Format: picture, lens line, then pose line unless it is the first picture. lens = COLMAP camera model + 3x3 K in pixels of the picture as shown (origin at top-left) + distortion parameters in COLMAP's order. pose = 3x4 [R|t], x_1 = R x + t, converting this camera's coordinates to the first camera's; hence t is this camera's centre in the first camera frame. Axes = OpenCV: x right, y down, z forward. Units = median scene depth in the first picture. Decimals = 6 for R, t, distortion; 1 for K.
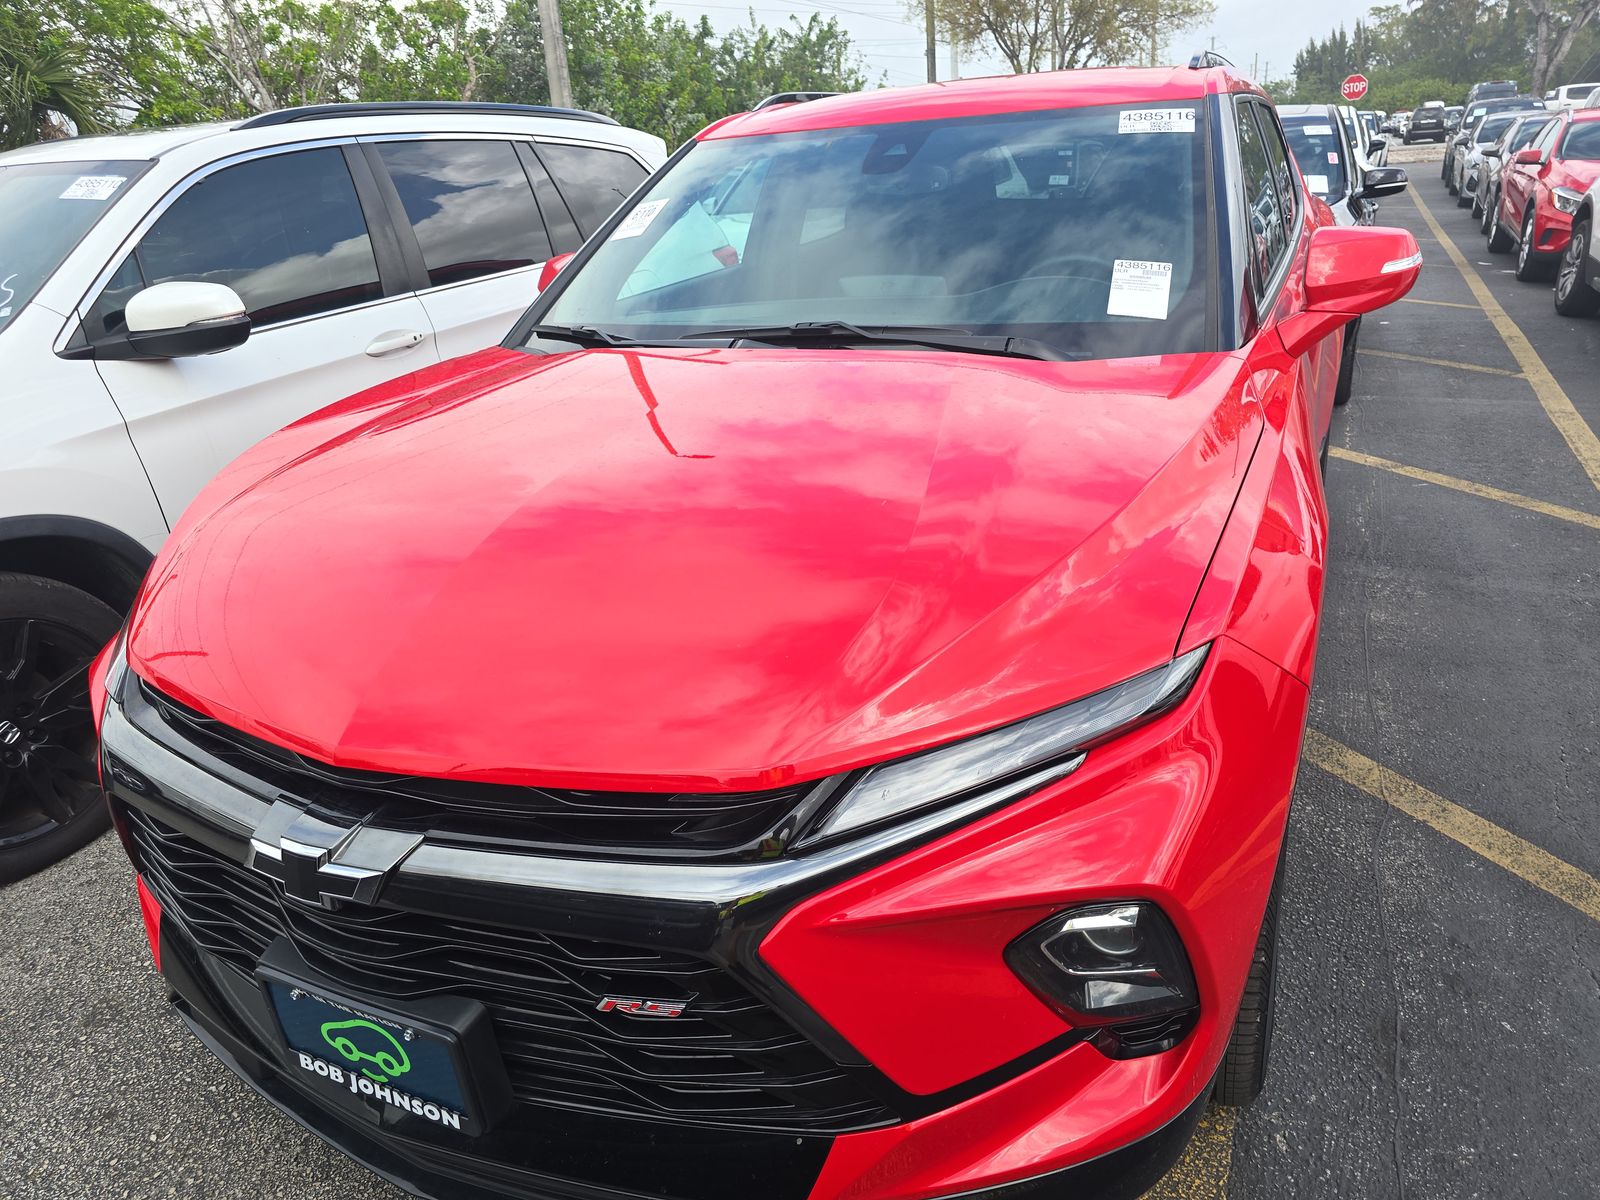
lens RADIAL K [[1078.4, 0, 800.0], [0, 1078.4, 600.0], [0, 0, 1]] dist [0.044290, -0.038353]
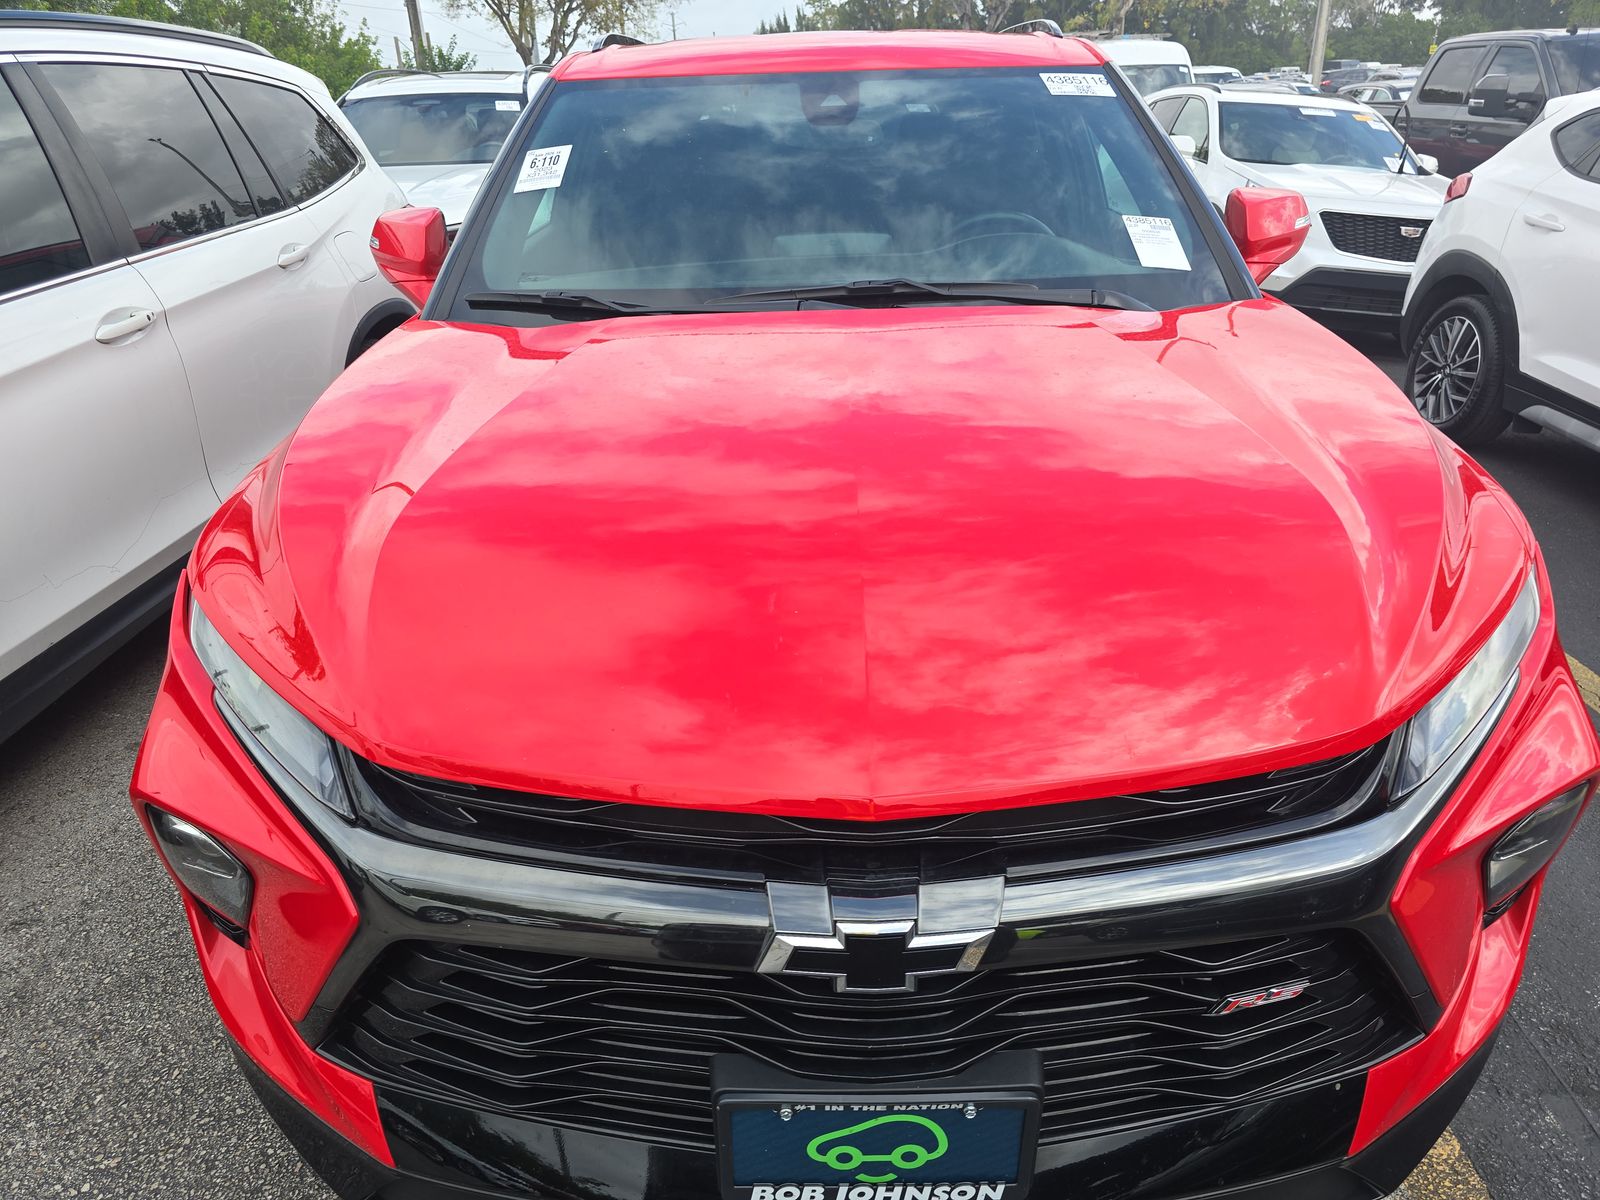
lens RADIAL K [[1078.4, 0, 800.0], [0, 1078.4, 600.0], [0, 0, 1]] dist [0.044290, -0.038353]
pose [[0.906253, -0.137035, 0.399908, -0.475171], [0.126614, 0.990561, 0.052505, -0.038861], [-0.403329, 0.003051, 0.915050, 0.164324]]
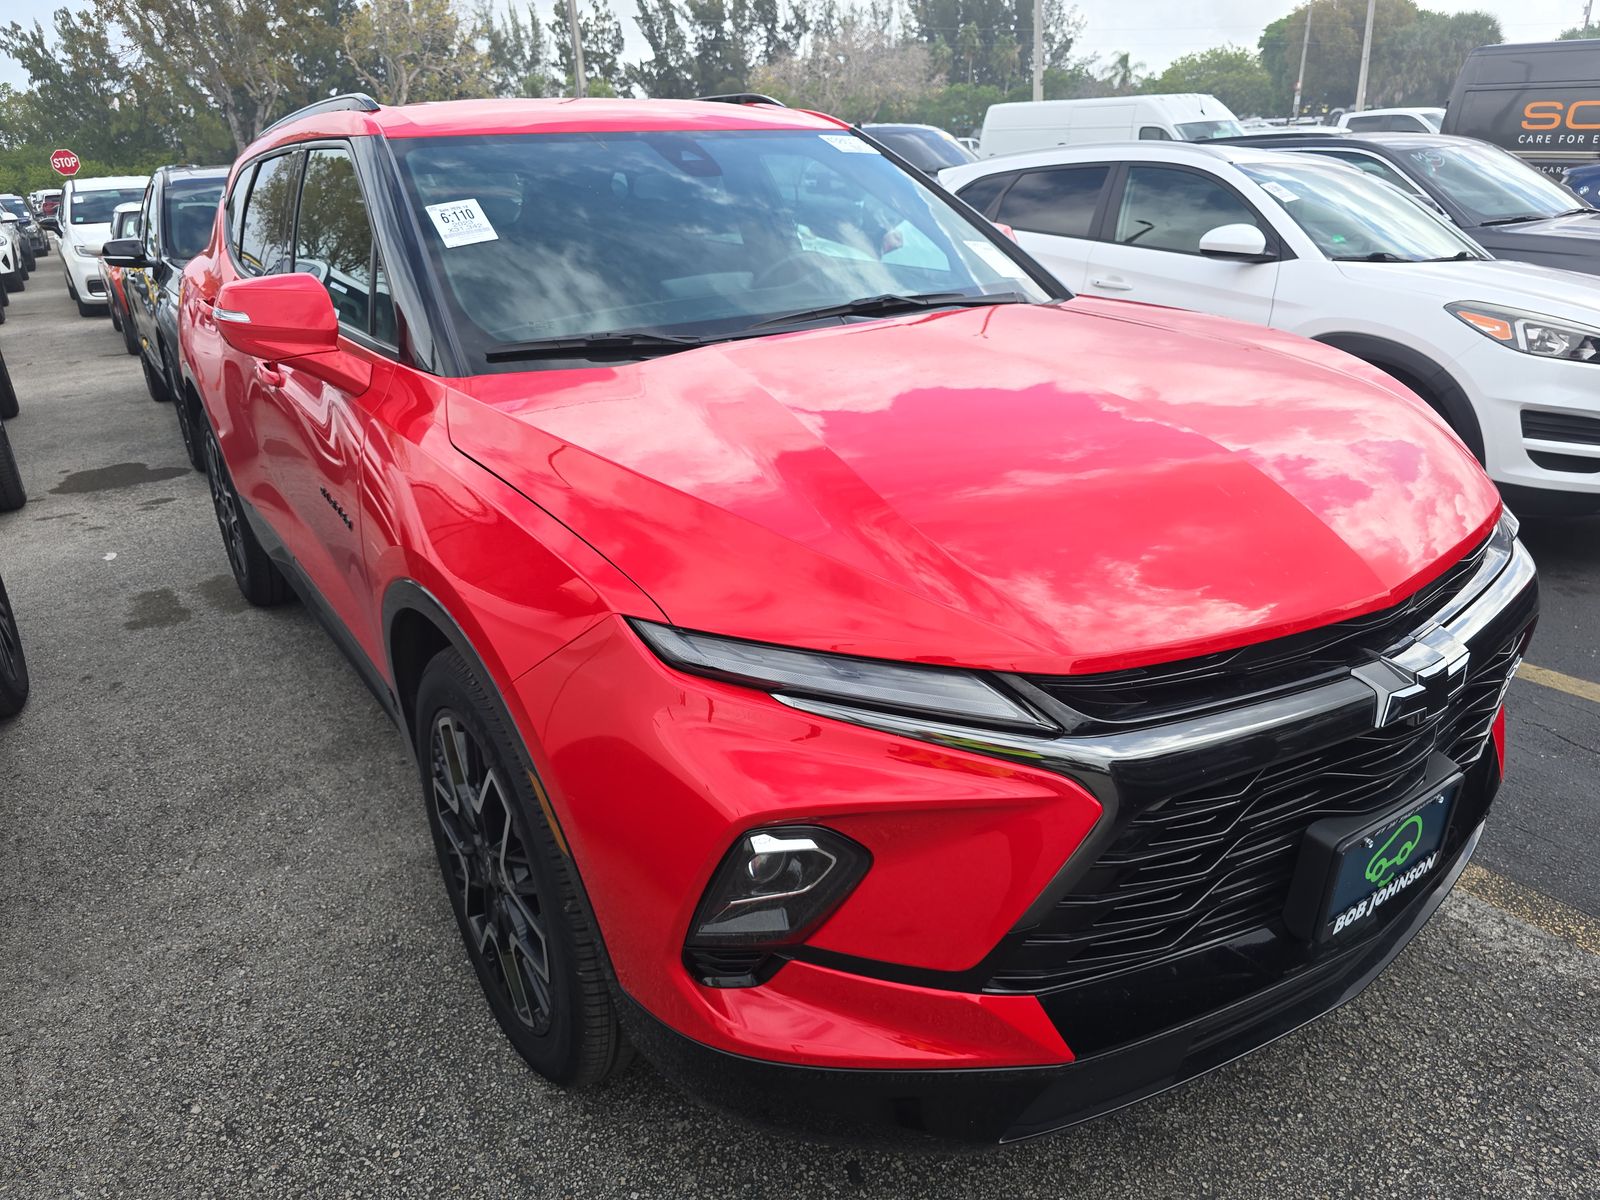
lens RADIAL K [[1078.4, 0, 800.0], [0, 1078.4, 600.0], [0, 0, 1]] dist [0.044290, -0.038353]
pose [[0.505521, -0.272791, 0.818556, -1.037855], [0.326713, 0.938580, 0.111020, -0.116661], [-0.798566, 0.211310, 0.563596, 0.513602]]
